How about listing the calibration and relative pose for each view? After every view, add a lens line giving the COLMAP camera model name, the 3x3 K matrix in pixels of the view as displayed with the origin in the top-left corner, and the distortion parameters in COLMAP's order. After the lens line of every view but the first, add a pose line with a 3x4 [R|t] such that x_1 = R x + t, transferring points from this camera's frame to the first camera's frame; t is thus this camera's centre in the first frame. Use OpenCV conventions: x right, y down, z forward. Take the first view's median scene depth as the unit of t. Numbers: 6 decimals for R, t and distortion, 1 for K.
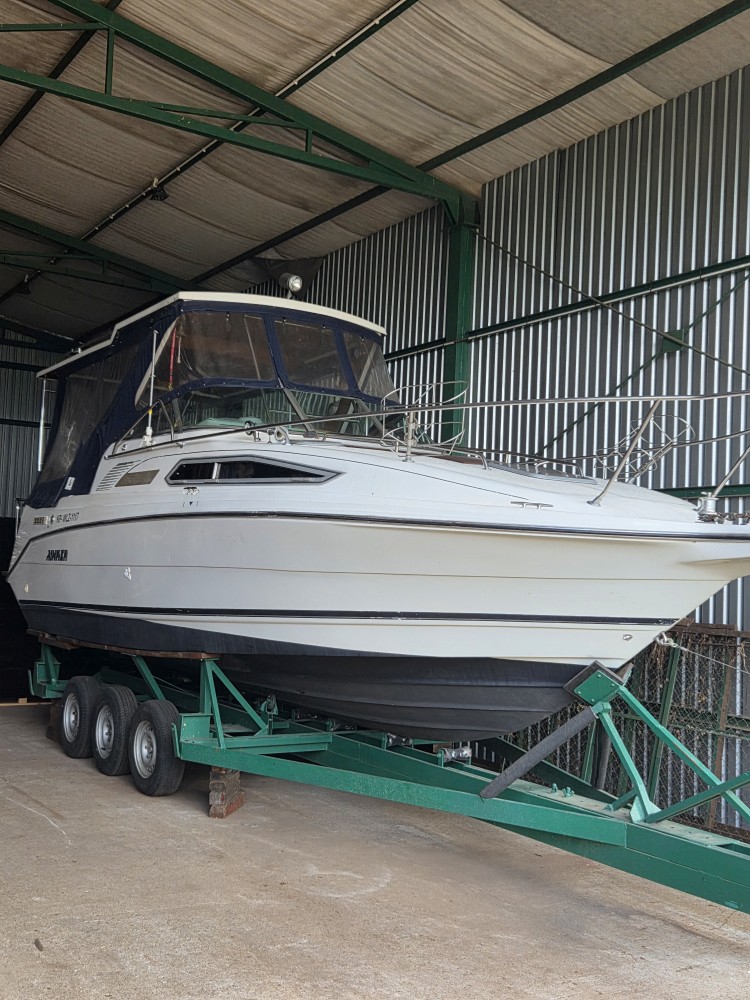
lens RADIAL K [[1108.6, 0, 375.0], [0, 1108.6, 500.0], [0, 0, 1]] dist [0.063309, -0.013354]
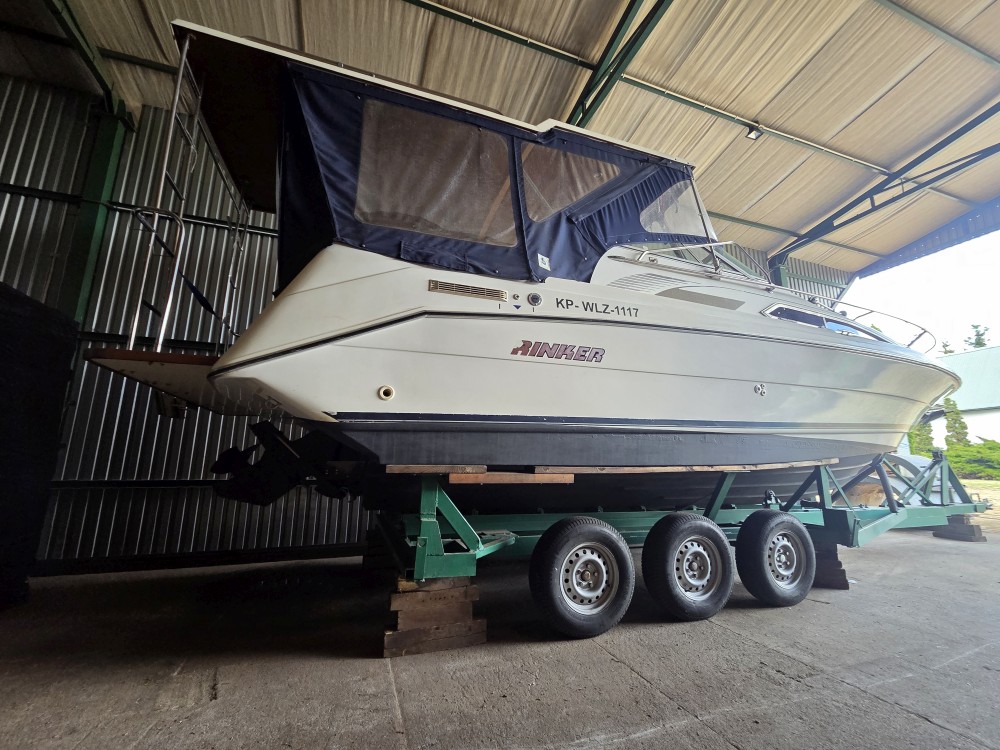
lens RADIAL K [[408.5, 0, 501.8], [0, 408.5, 382.9], [0, 0, 1]] dist [0.001163, -0.000305]
pose [[0.228691, 0.150349, 0.961819, -0.621345], [-0.063978, 0.988187, -0.139259, 0.123673], [-0.971394, -0.029688, 0.235609, 1.116091]]
